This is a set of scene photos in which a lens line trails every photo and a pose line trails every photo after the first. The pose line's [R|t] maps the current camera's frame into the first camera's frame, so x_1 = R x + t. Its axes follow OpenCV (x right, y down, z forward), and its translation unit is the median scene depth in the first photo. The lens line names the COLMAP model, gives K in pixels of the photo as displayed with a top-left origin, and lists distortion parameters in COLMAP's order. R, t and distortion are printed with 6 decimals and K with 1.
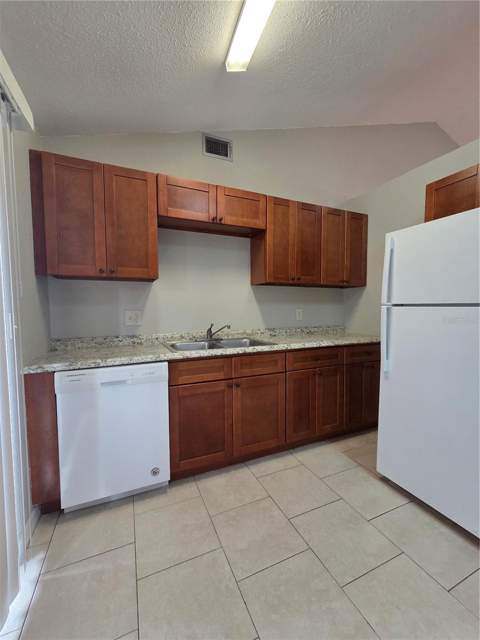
lens RADIAL K [[262.2, 0, 241.3], [0, 262.2, 322.3], [0, 0, 1]] dist [-0.004229, -0.000280]
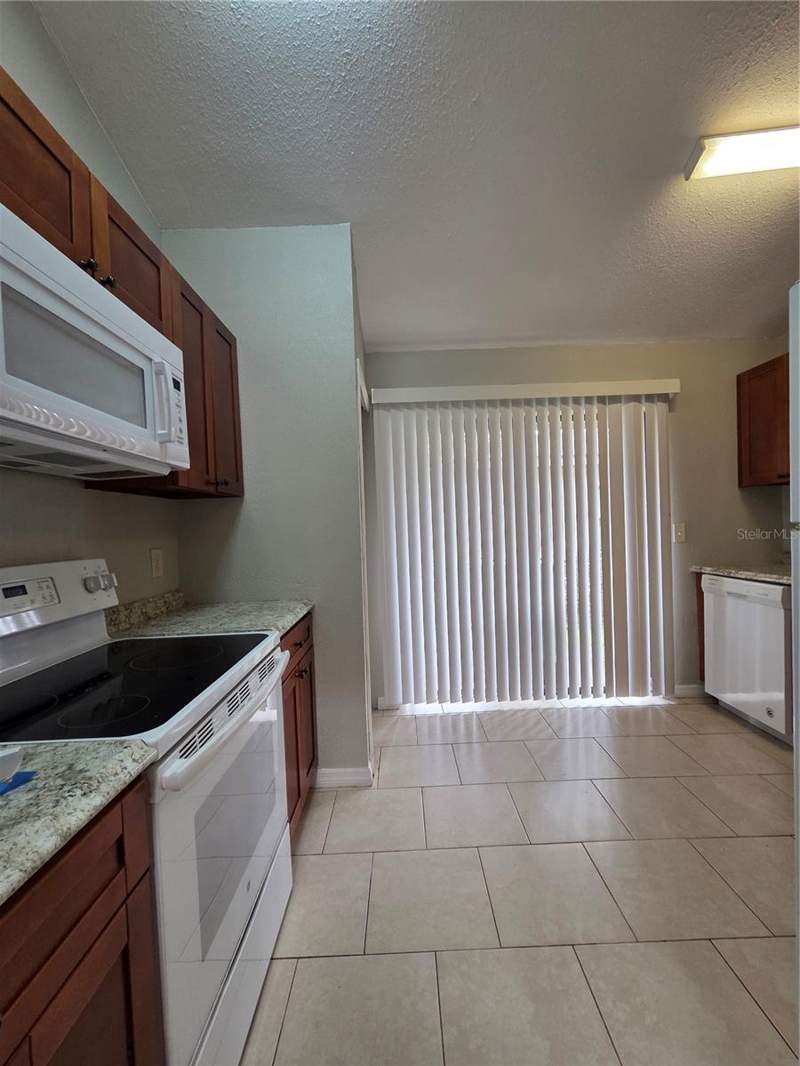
lens RADIAL K [[436.7, 0, 399.9], [0, 436.7, 533.9], [0, 0, 1]] dist [-0.004229, -0.000280]
pose [[-0.399720, 0.040916, -0.915724, 1.556937], [-0.019559, 0.998395, 0.053147, -0.065328], [0.916429, 0.039155, -0.398278, 0.481410]]
